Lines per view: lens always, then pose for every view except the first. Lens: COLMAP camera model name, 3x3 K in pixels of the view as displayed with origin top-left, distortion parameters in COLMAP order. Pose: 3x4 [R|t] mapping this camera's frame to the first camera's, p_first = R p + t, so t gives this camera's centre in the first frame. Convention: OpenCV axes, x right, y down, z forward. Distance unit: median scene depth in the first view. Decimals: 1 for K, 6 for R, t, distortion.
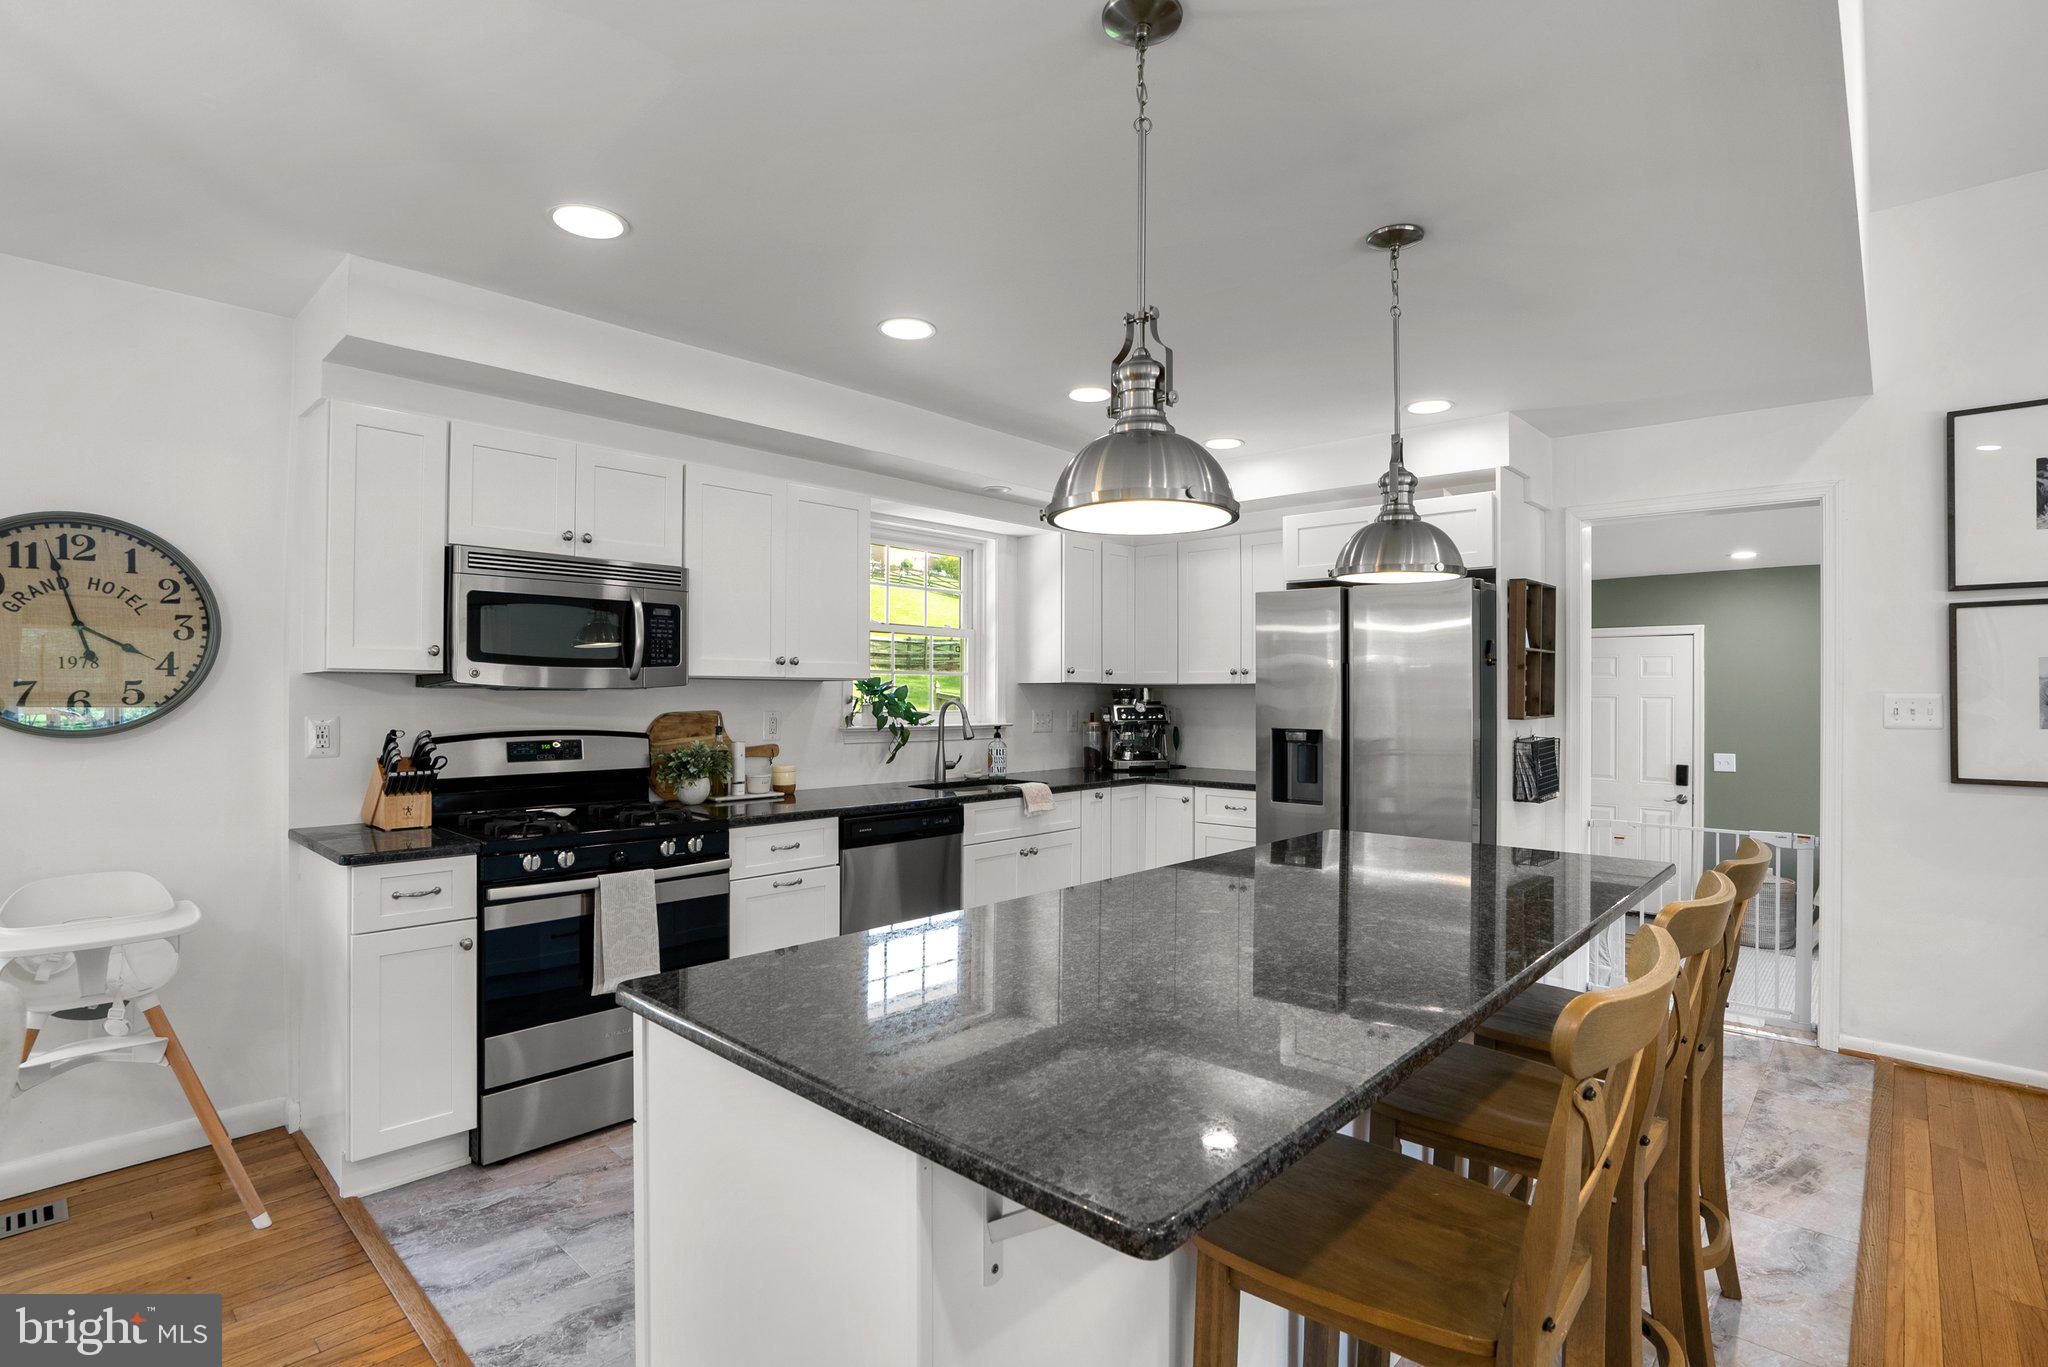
lens RADIAL K [[980.1, 0, 1023.1], [0, 980.1, 692.8], [0, 0, 1]] dist [-0.047090, 0.018206]
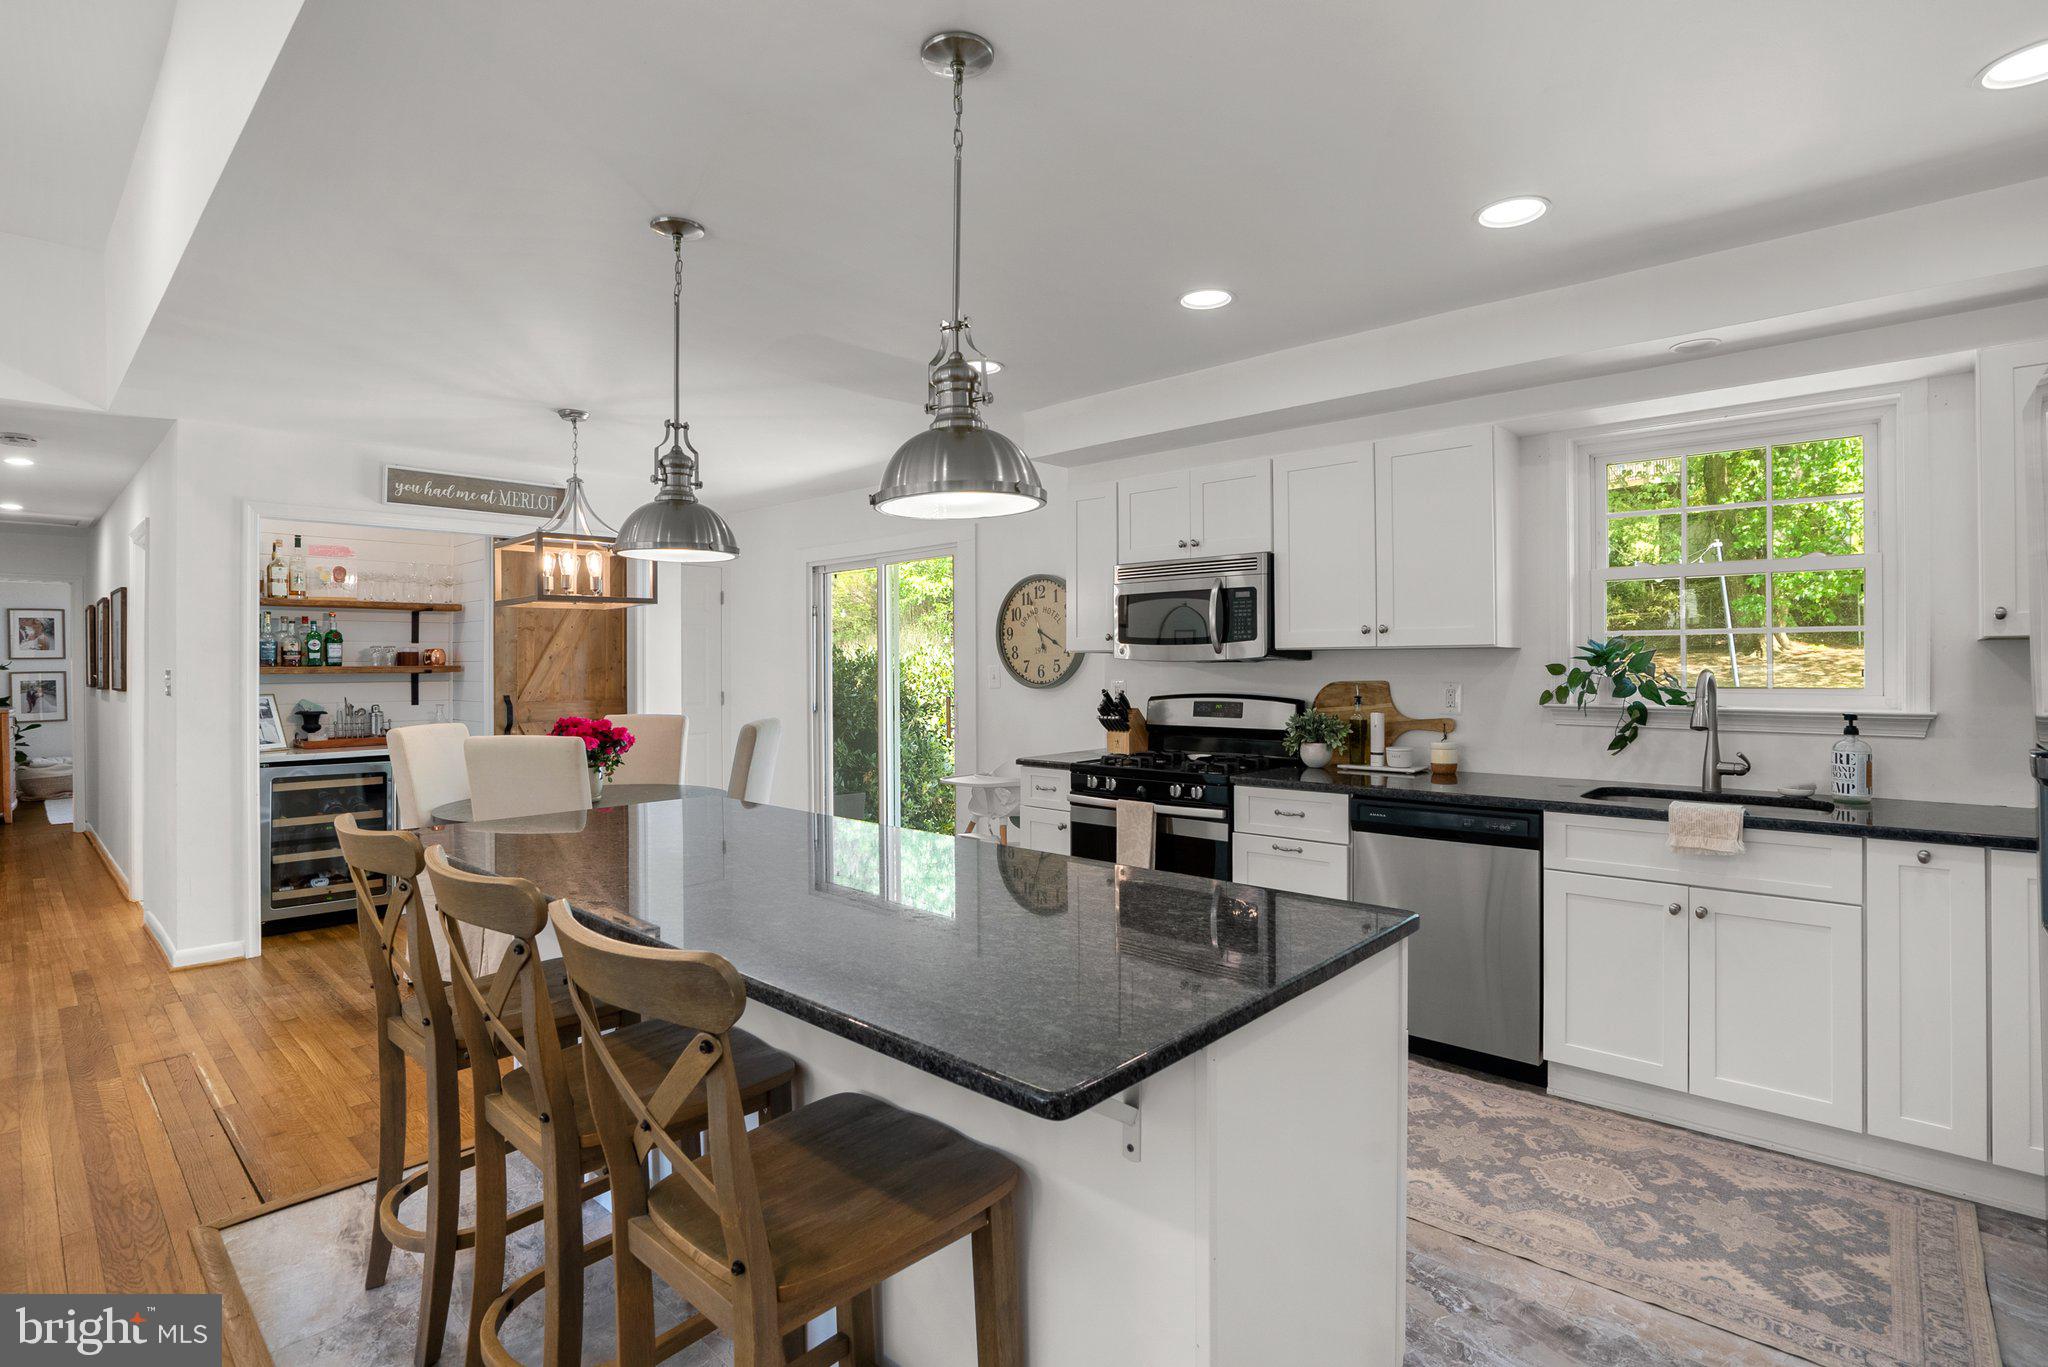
lens RADIAL K [[980.1, 0, 1015.4], [0, 980.1, 659.4], [0, 0, 1]] dist [-0.047090, 0.018206]
pose [[-0.003082, -0.008191, -0.999962, 0.685550], [0.006662, 0.999944, -0.008212, 0.002148], [0.999973, -0.006687, -0.003027, 0.627877]]
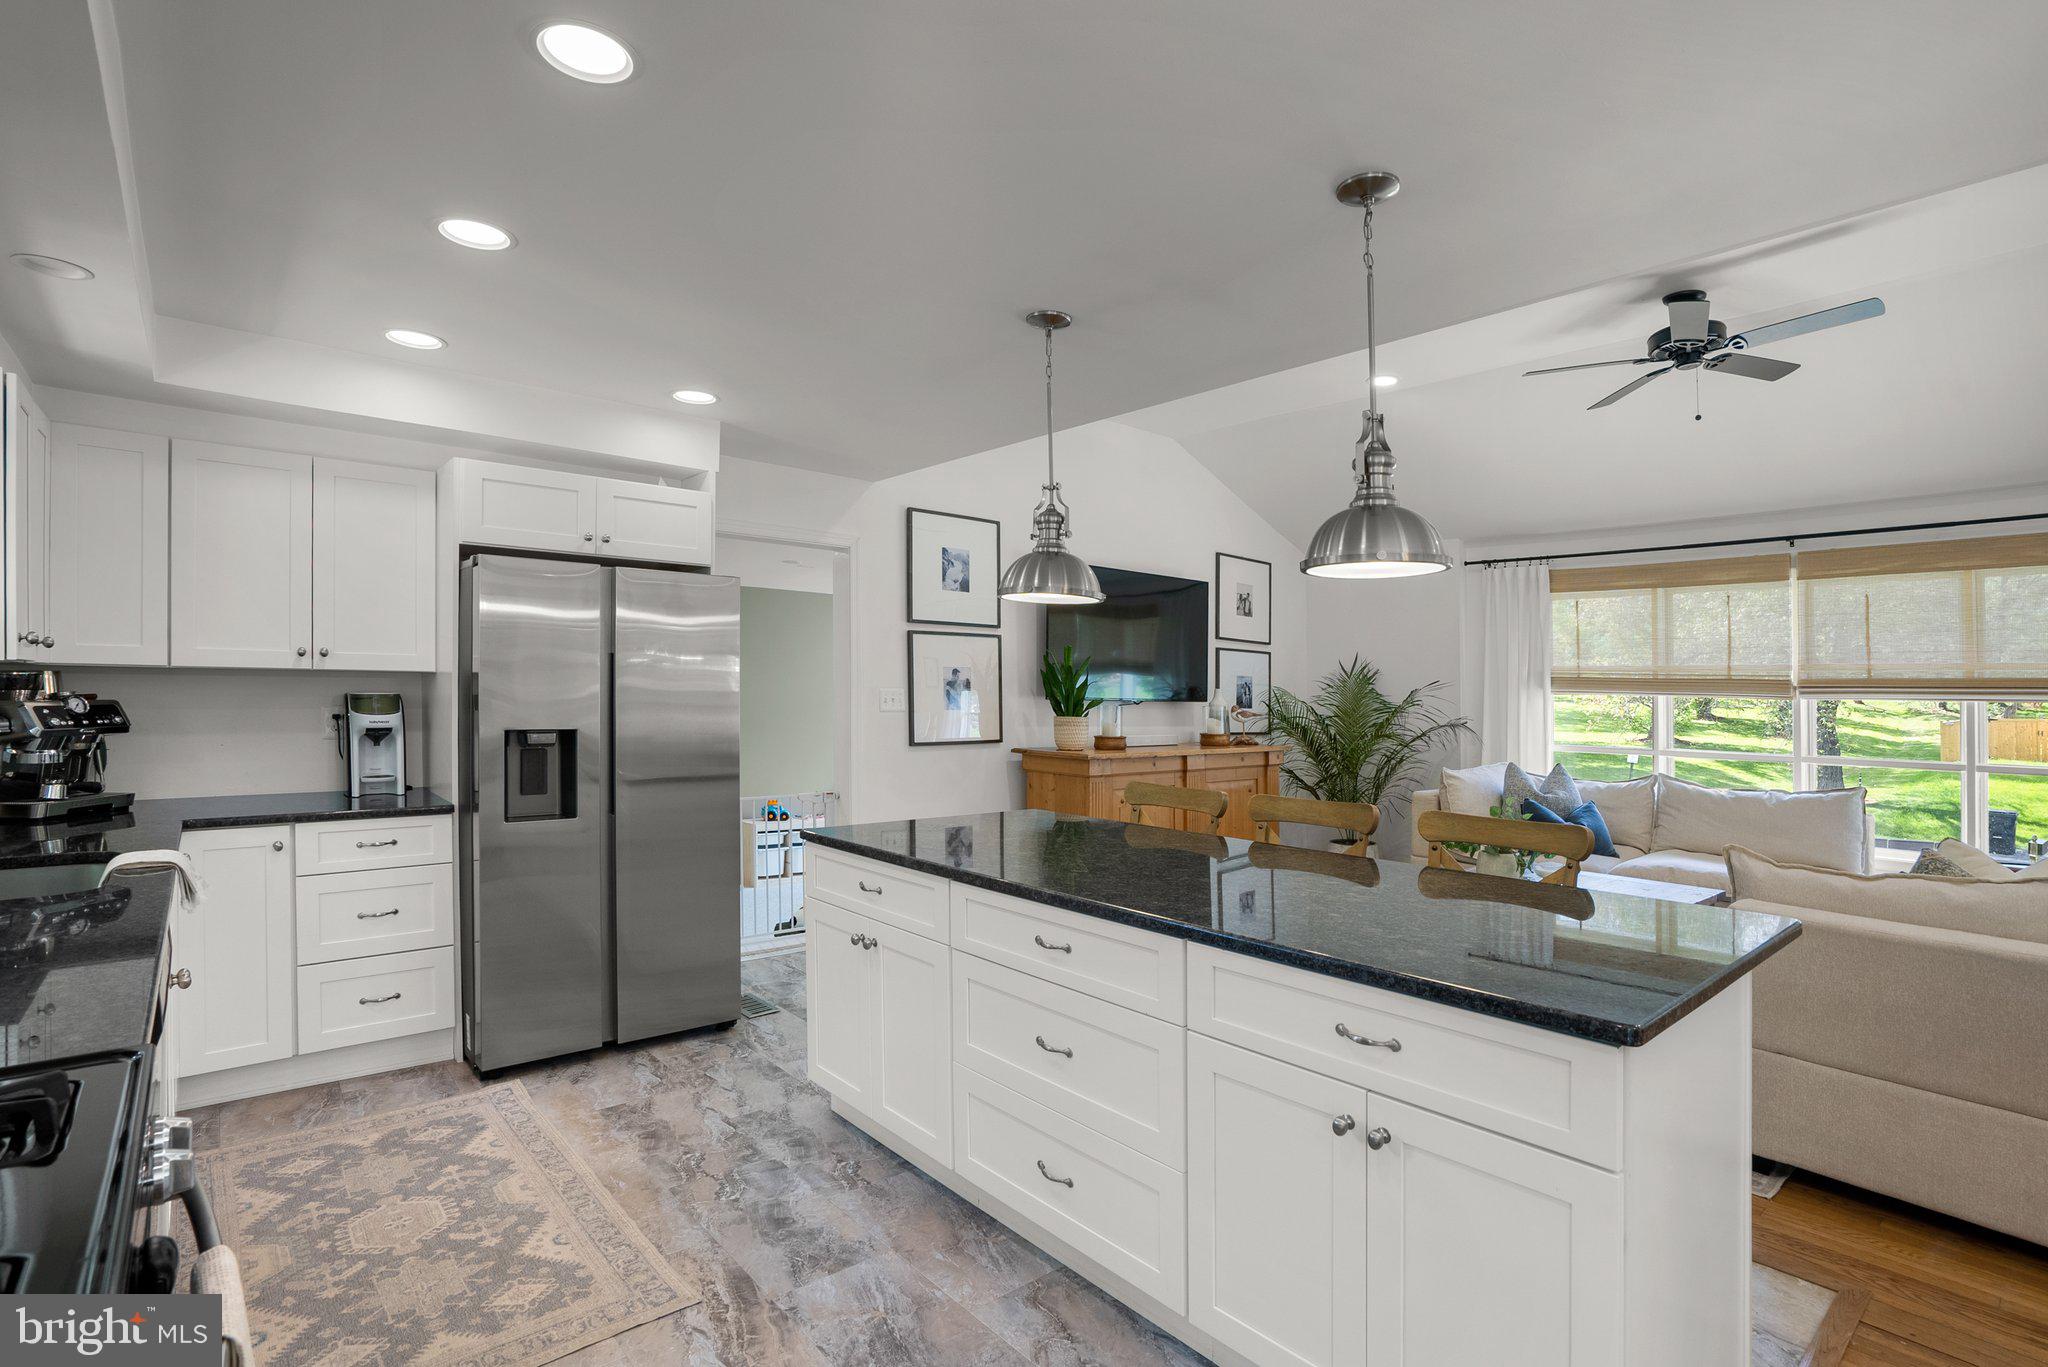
lens RADIAL K [[980.1, 0, 1041.1], [0, 980.1, 679.1], [0, 0, 1]] dist [-0.047090, 0.018206]
pose [[0.105502, 0.008023, 0.994387, -0.514130], [-0.013784, 0.999883, -0.006605, -0.005817], [-0.994324, -0.013010, 0.105600, 0.533196]]
